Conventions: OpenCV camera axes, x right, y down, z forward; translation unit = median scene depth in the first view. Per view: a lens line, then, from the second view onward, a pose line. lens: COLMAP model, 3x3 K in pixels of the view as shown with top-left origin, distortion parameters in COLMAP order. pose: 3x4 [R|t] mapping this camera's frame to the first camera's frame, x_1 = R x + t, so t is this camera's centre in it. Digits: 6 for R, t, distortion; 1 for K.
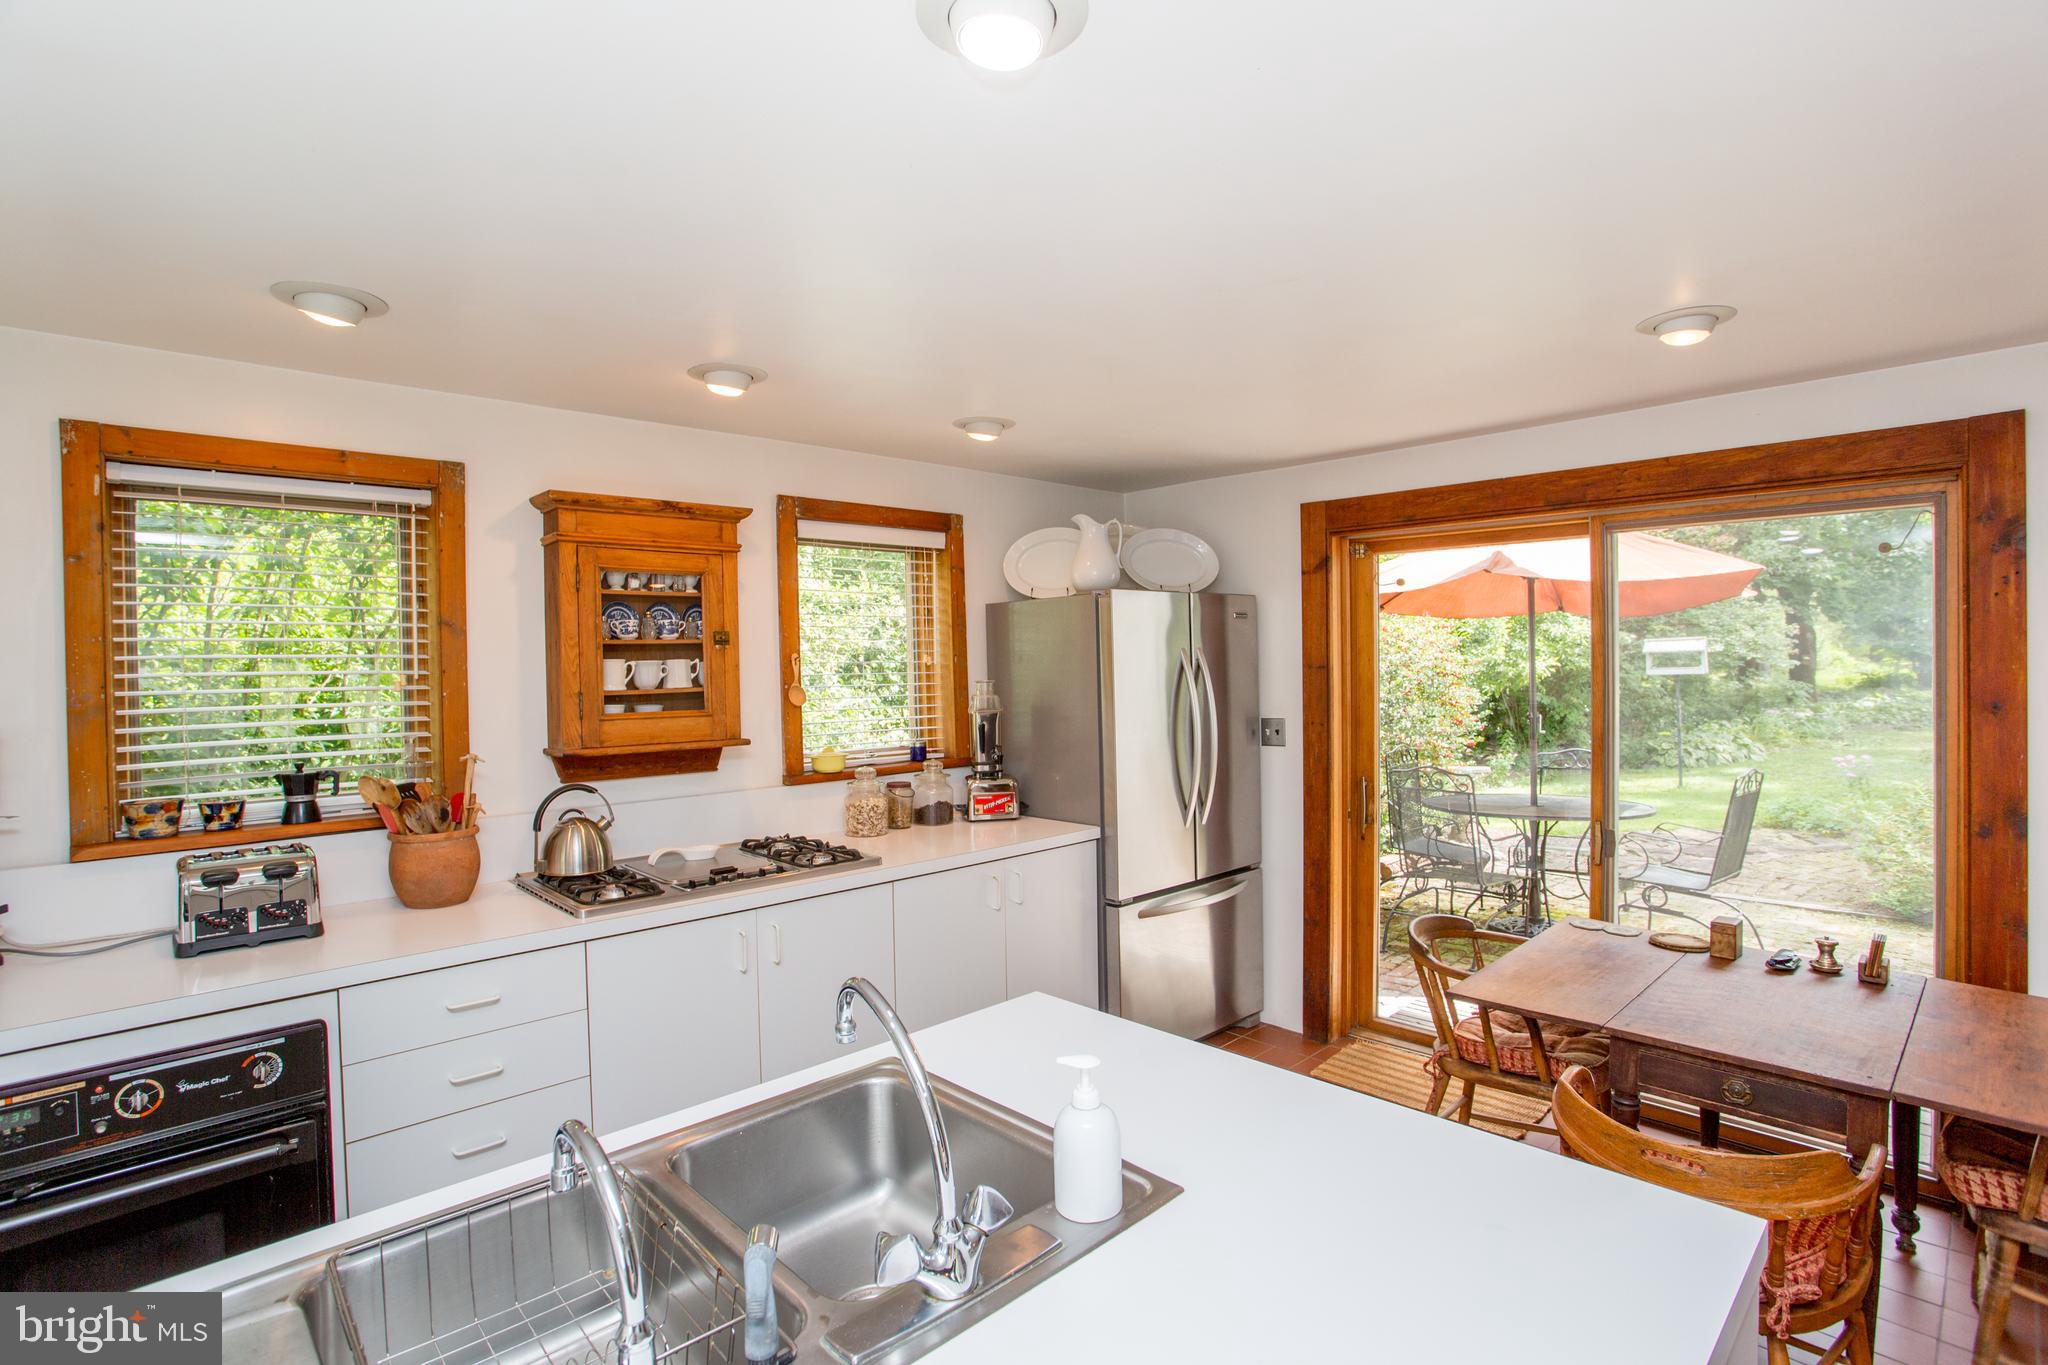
lens RADIAL K [[985.2, 0, 1008.3], [0, 985.2, 679.9], [0, 0, 1]] dist [-0.061992, 0.013210]
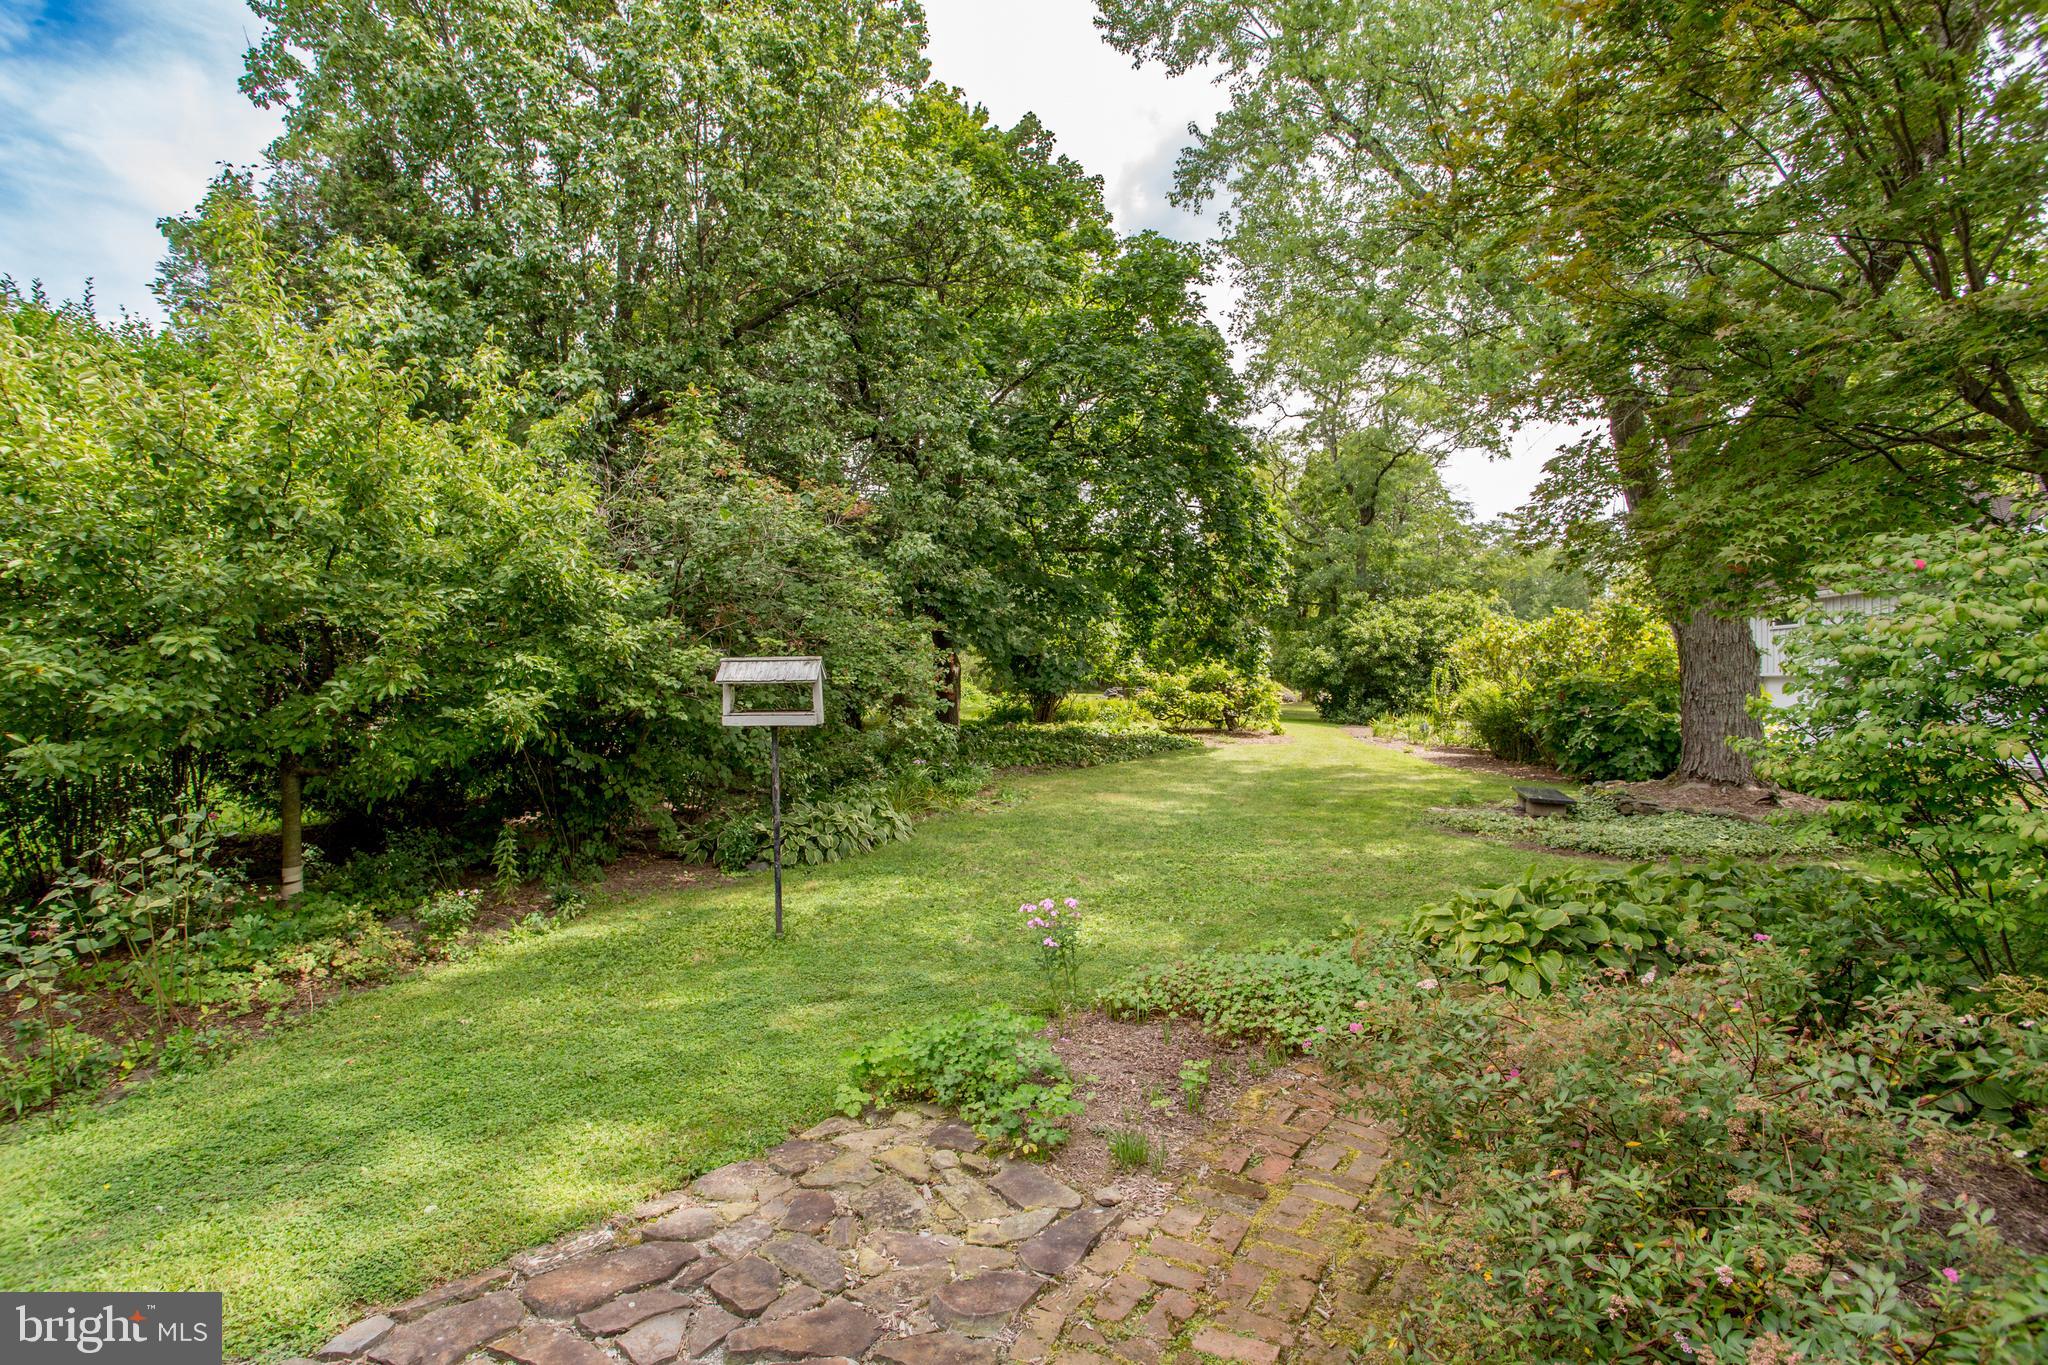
lens RADIAL K [[985.2, 0, 1021.1], [0, 985.2, 685.4], [0, 0, 1]] dist [-0.061992, 0.013210]
pose [[0.713004, 0.026663, 0.700653, 0.335944], [-0.015017, 0.999628, -0.022759, -0.014768], [-0.701000, 0.005705, 0.713139, 0.417689]]
